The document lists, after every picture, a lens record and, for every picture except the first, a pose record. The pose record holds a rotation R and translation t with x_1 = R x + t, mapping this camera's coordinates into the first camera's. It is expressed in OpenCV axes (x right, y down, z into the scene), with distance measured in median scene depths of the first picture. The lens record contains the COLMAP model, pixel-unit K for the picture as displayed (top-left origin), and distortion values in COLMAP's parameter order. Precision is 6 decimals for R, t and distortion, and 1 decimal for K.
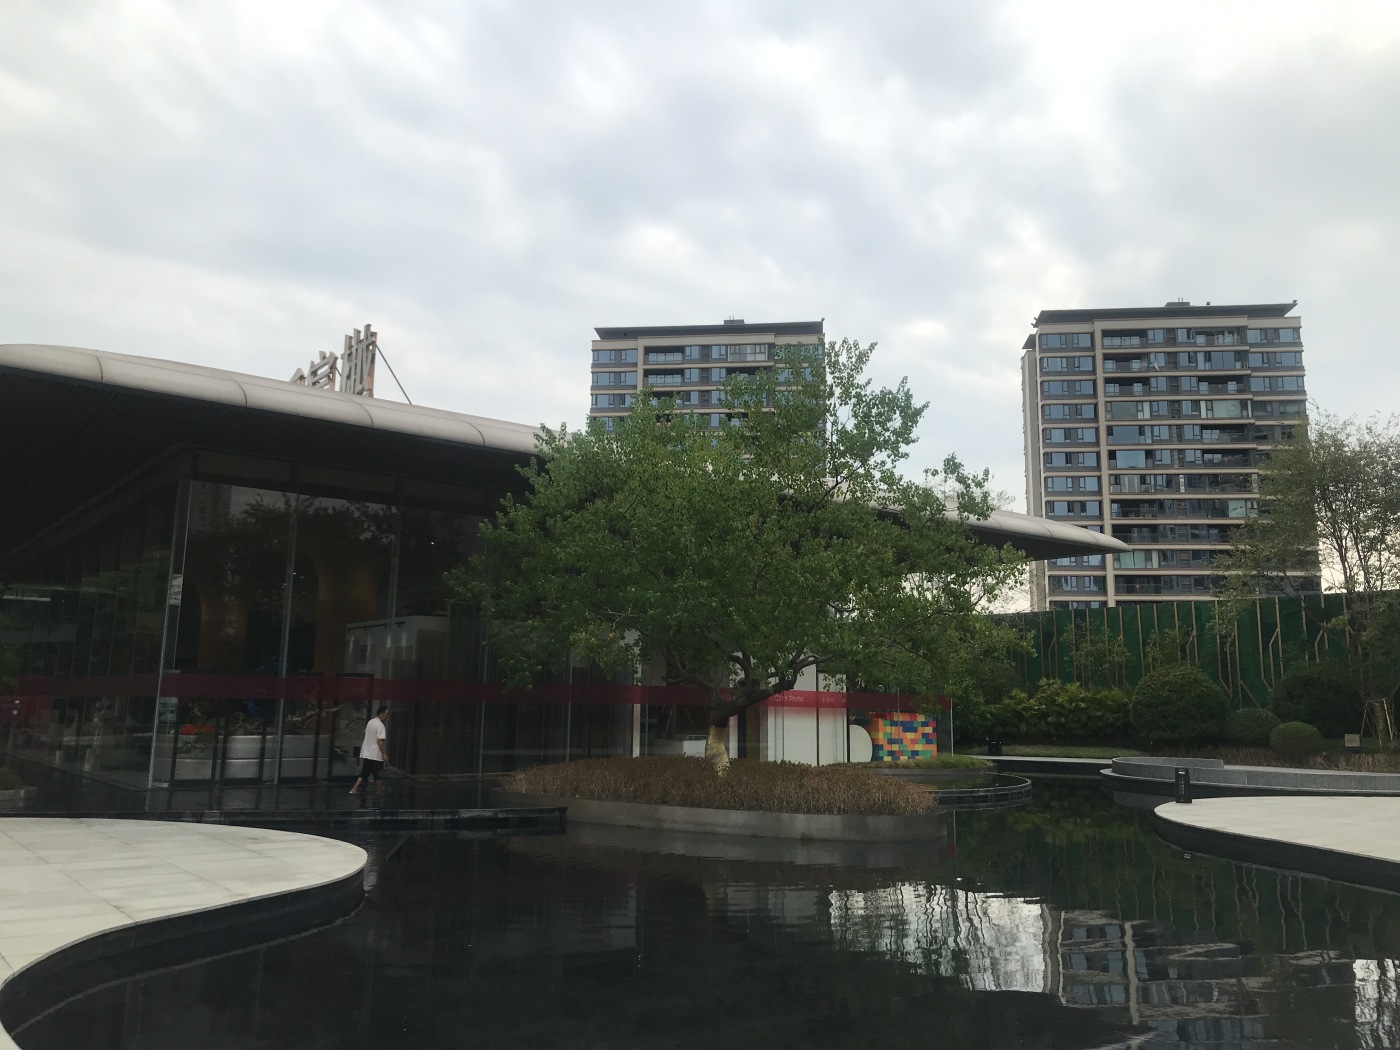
lens RADIAL K [[1141.4, 0, 700.0], [0, 1141.4, 525.0], [0, 0, 1]] dist [-0.006003, -0.009214]
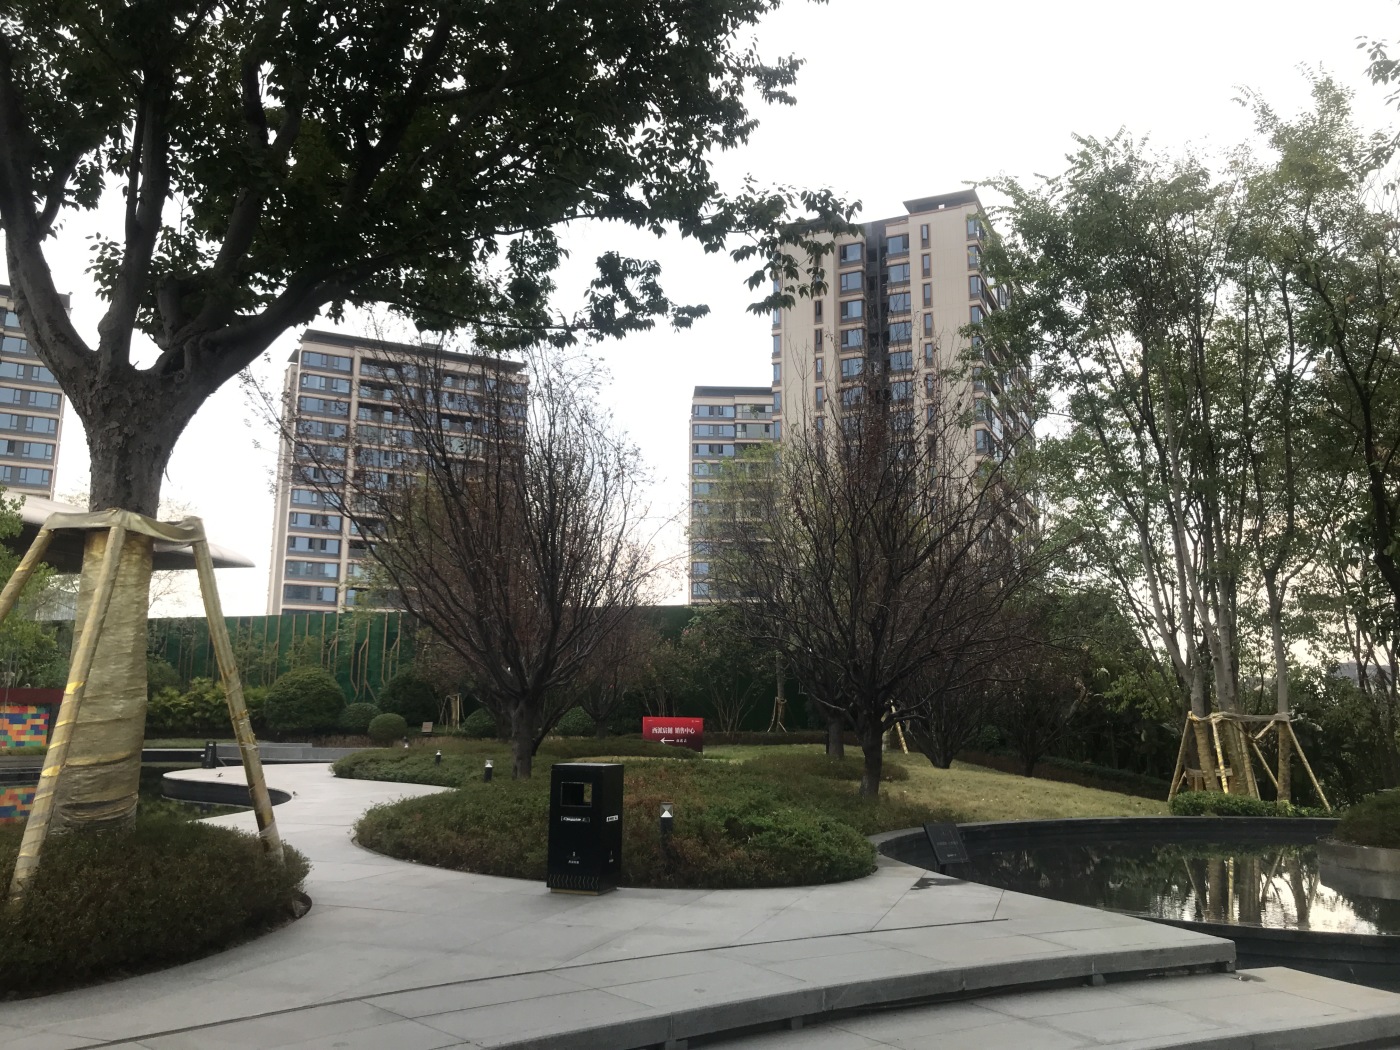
lens RADIAL K [[1141.4, 0, 700.0], [0, 1141.4, 525.0], [0, 0, 1]] dist [-0.006003, -0.009214]
pose [[0.823974, 0.084058, 0.560358, 0.075903], [-0.079407, 0.996306, -0.032689, -0.012761], [-0.561036, -0.017561, 0.827605, -0.165341]]
